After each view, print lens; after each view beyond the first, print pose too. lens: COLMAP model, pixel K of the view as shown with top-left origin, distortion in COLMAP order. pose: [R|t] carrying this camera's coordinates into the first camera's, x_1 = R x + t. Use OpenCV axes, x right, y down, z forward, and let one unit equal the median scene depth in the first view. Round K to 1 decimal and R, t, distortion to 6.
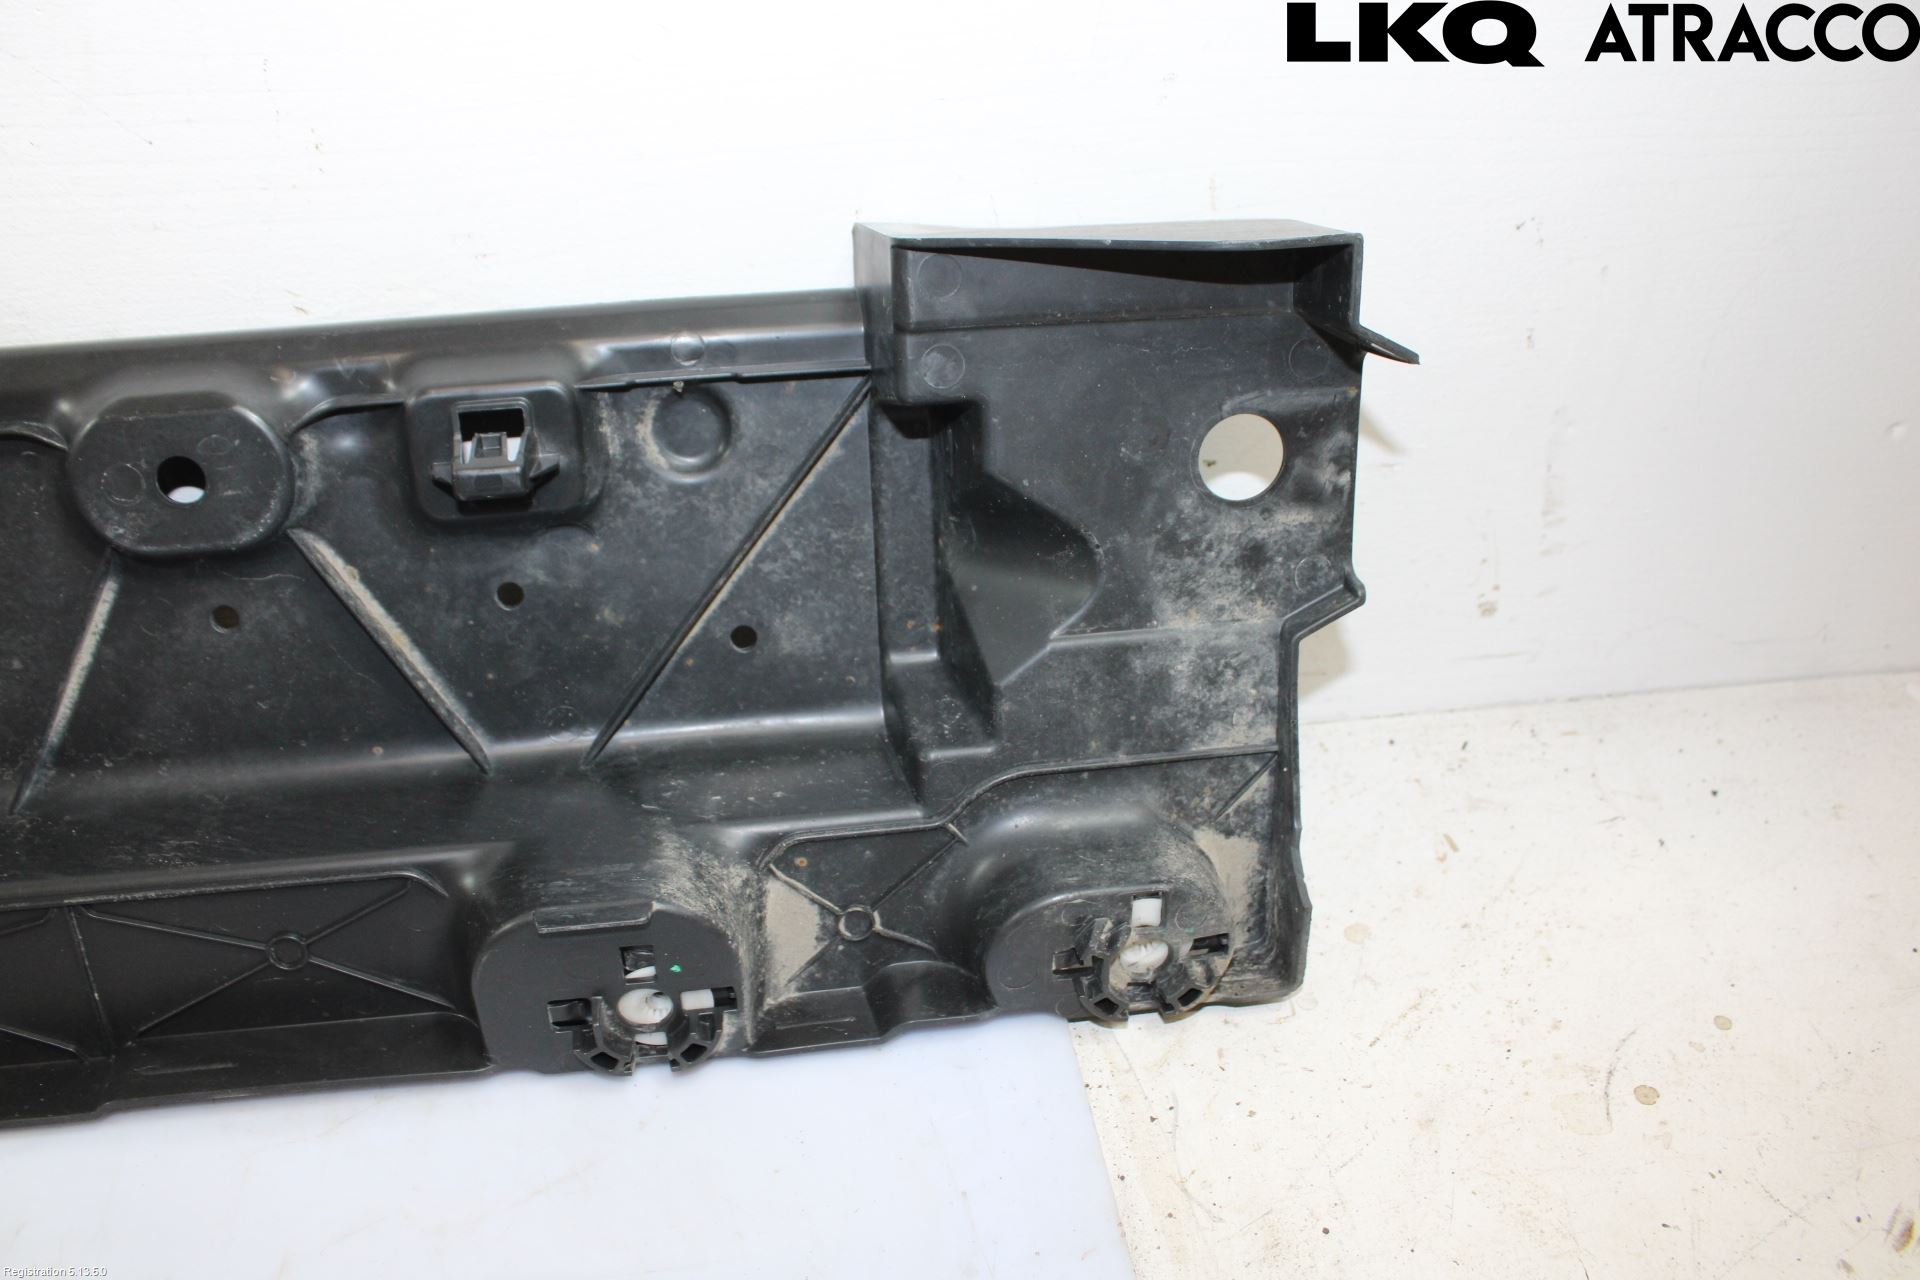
lens RADIAL K [[1565.2, 0, 953.8], [0, 1565.2, 685.8], [0, 0, 1]] dist [-0.163823, 0.112798]
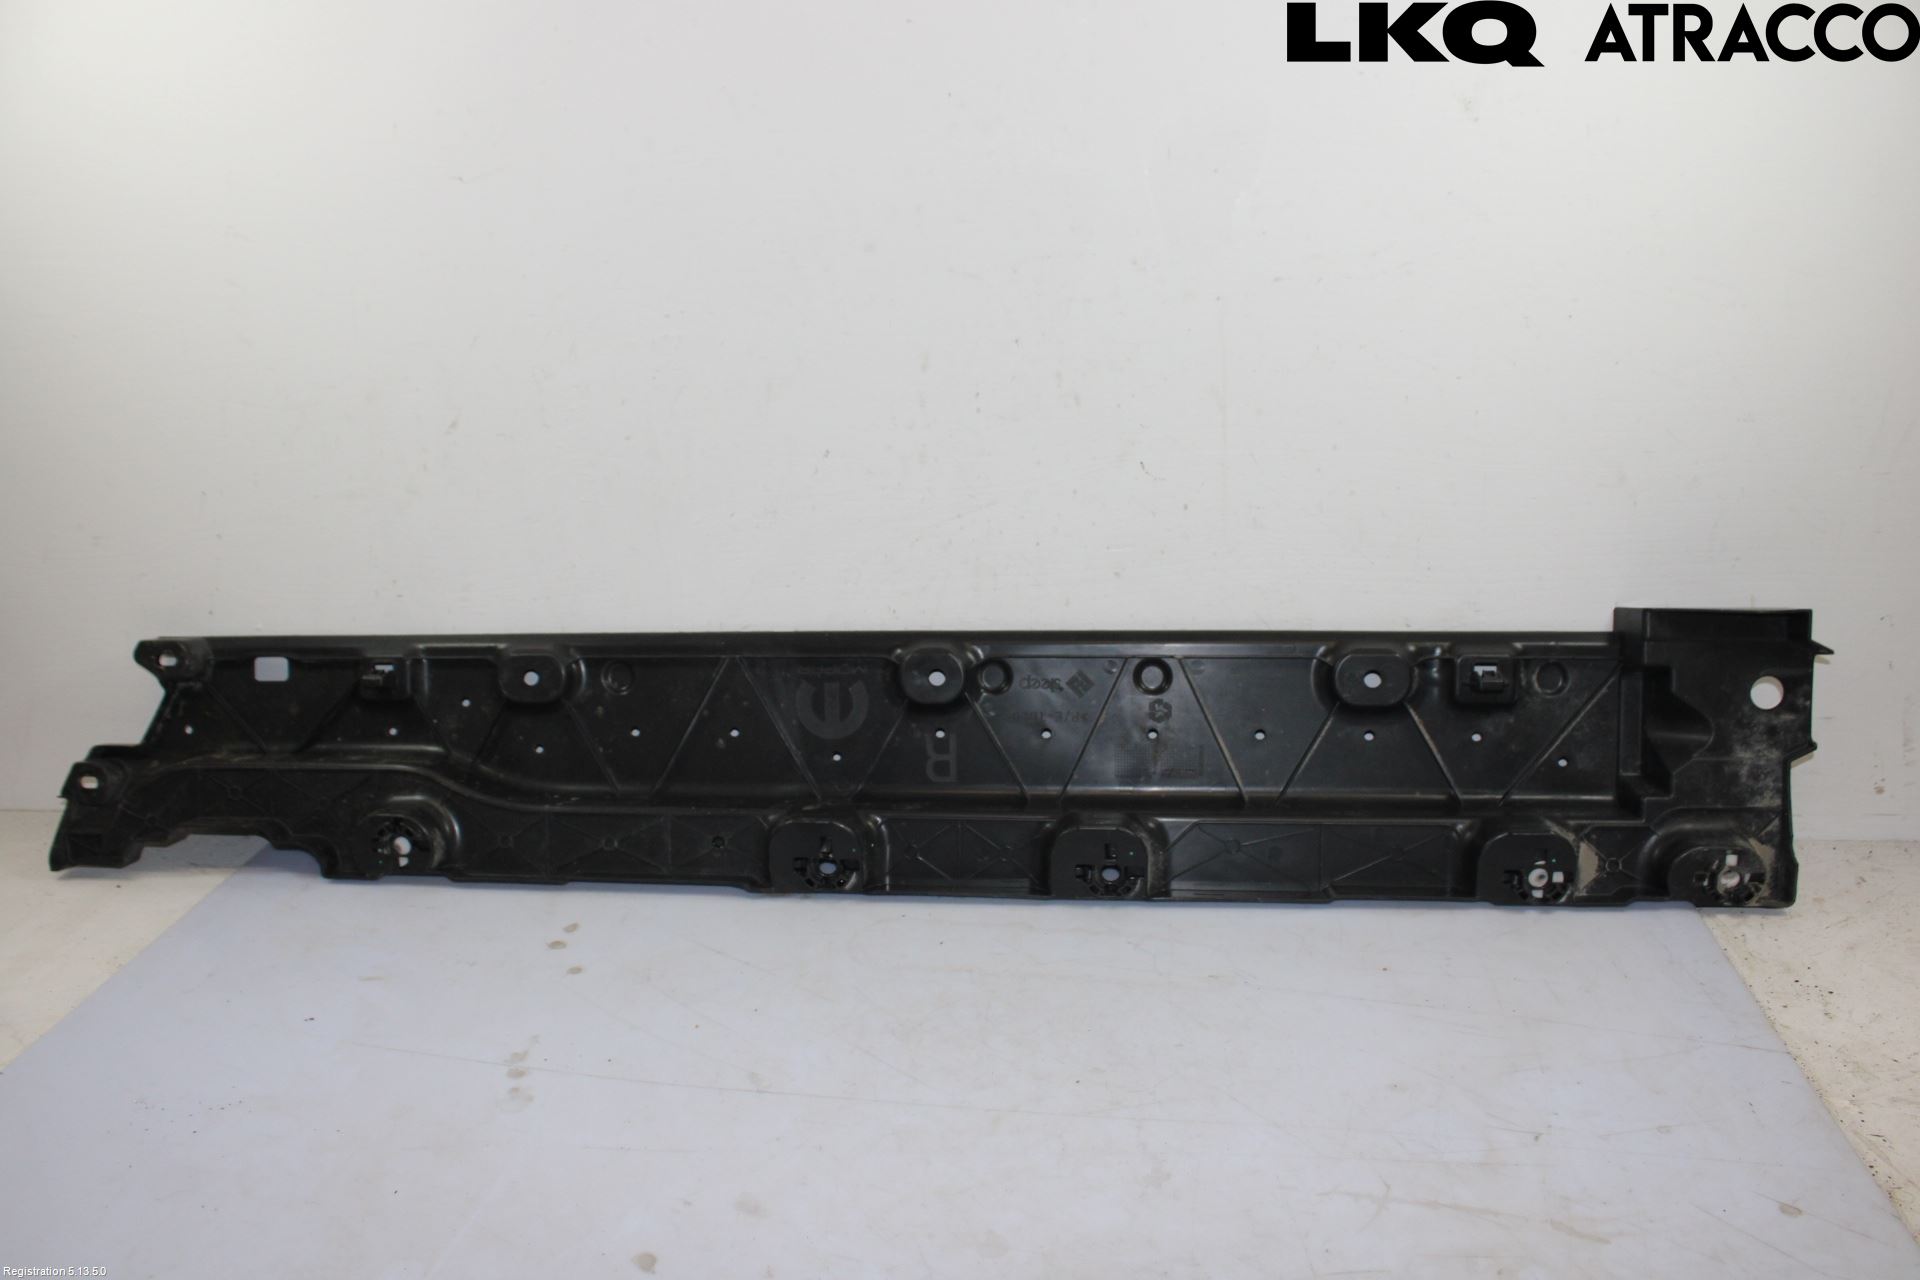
lens RADIAL K [[1565.2, 0, 953.8], [0, 1565.2, 685.8], [0, 0, 1]] dist [-0.163823, 0.112798]
pose [[0.961057, 0.043873, -0.272844, -0.442781], [-0.122115, 0.953116, -0.276873, 0.710230], [0.247905, 0.299409, 0.921356, -1.700441]]
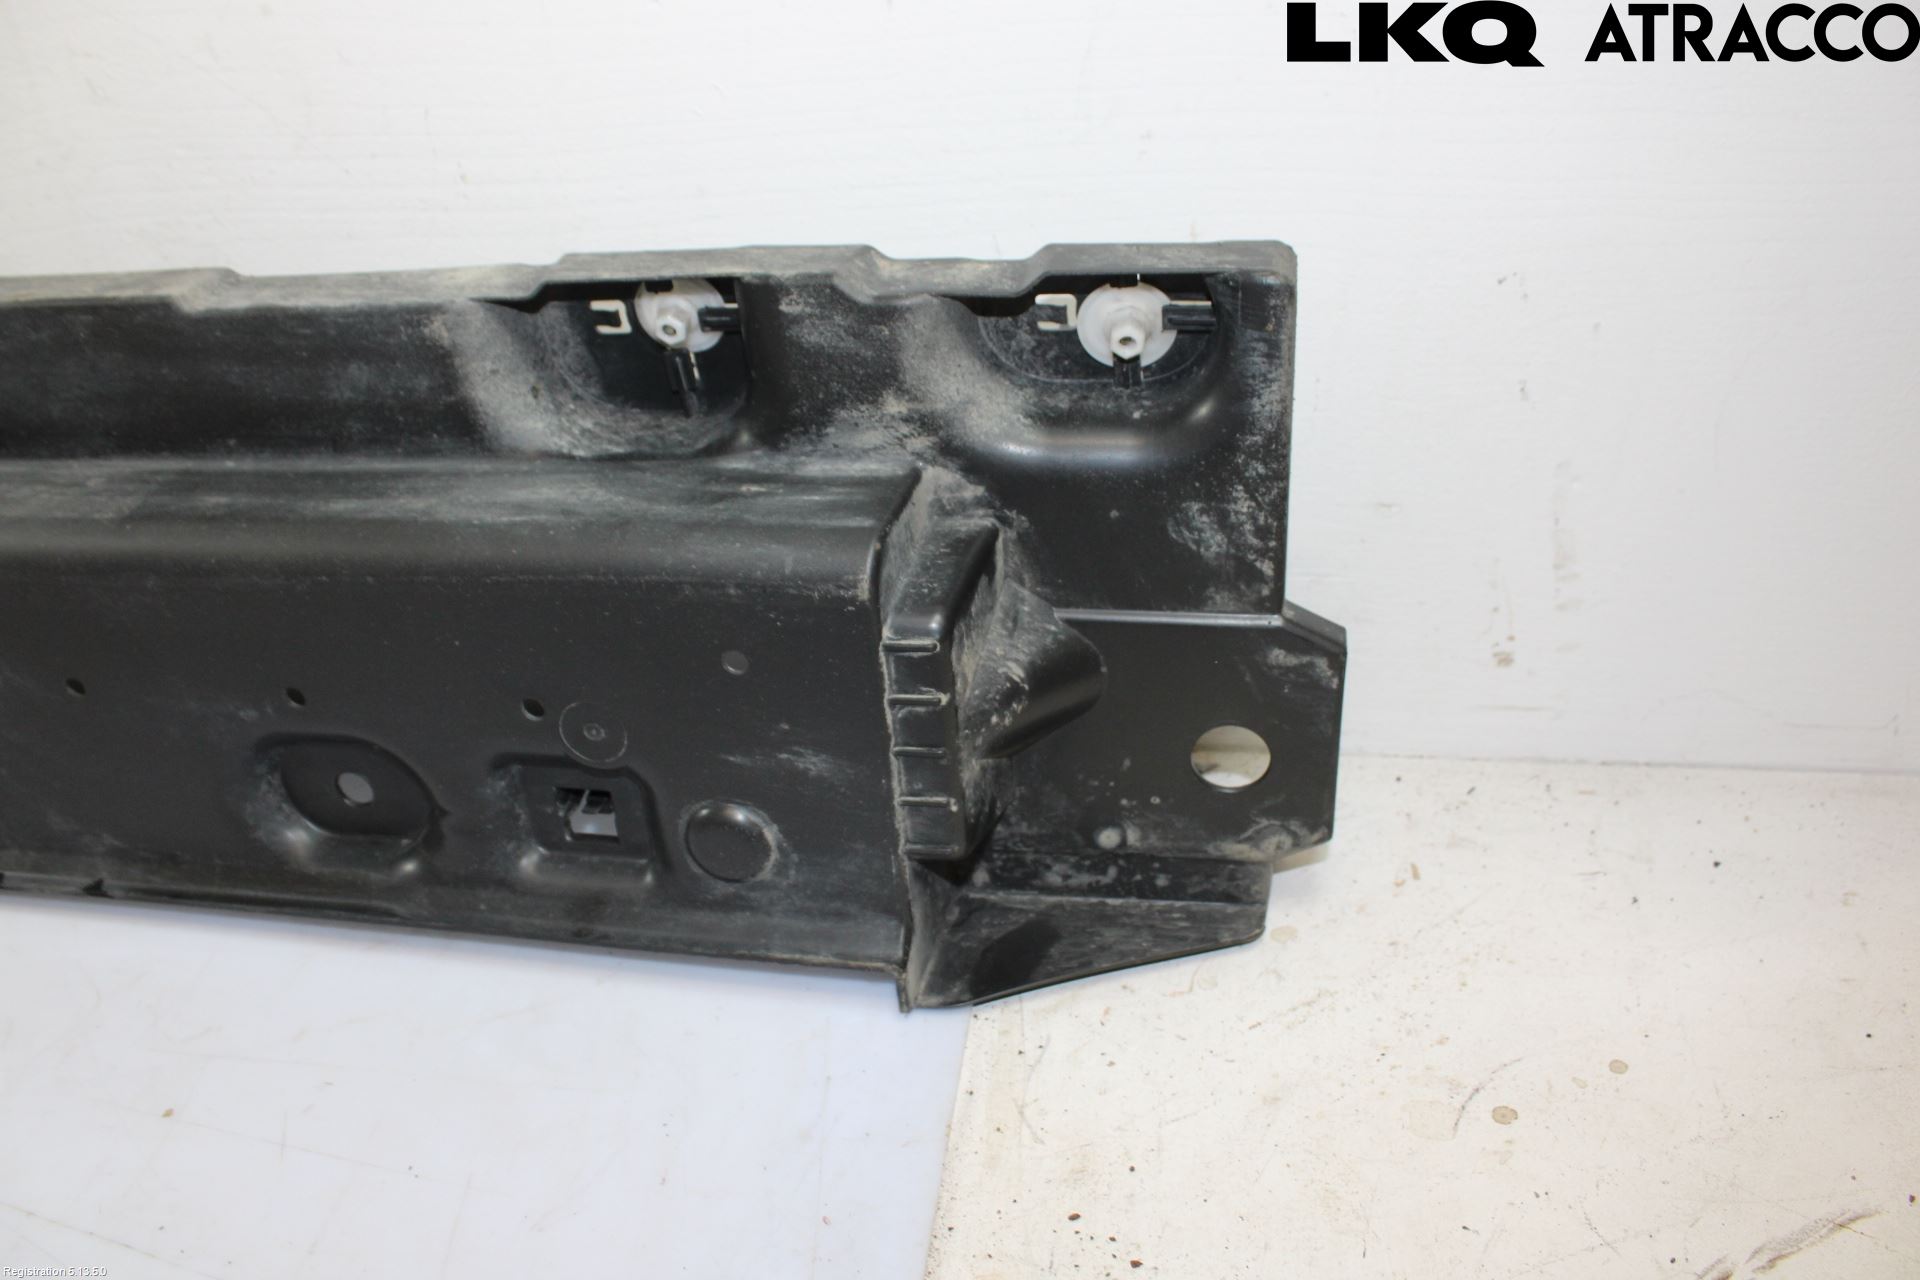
lens RADIAL K [[1565.2, 0, 953.8], [0, 1565.2, 685.8], [0, 0, 1]] dist [-0.163823, 0.112798]
pose [[0.959650, 0.102440, -0.261875, 0.336246], [-0.119371, 0.991613, -0.049544, 0.078741], [0.254603, 0.078805, 0.963829, -0.099487]]
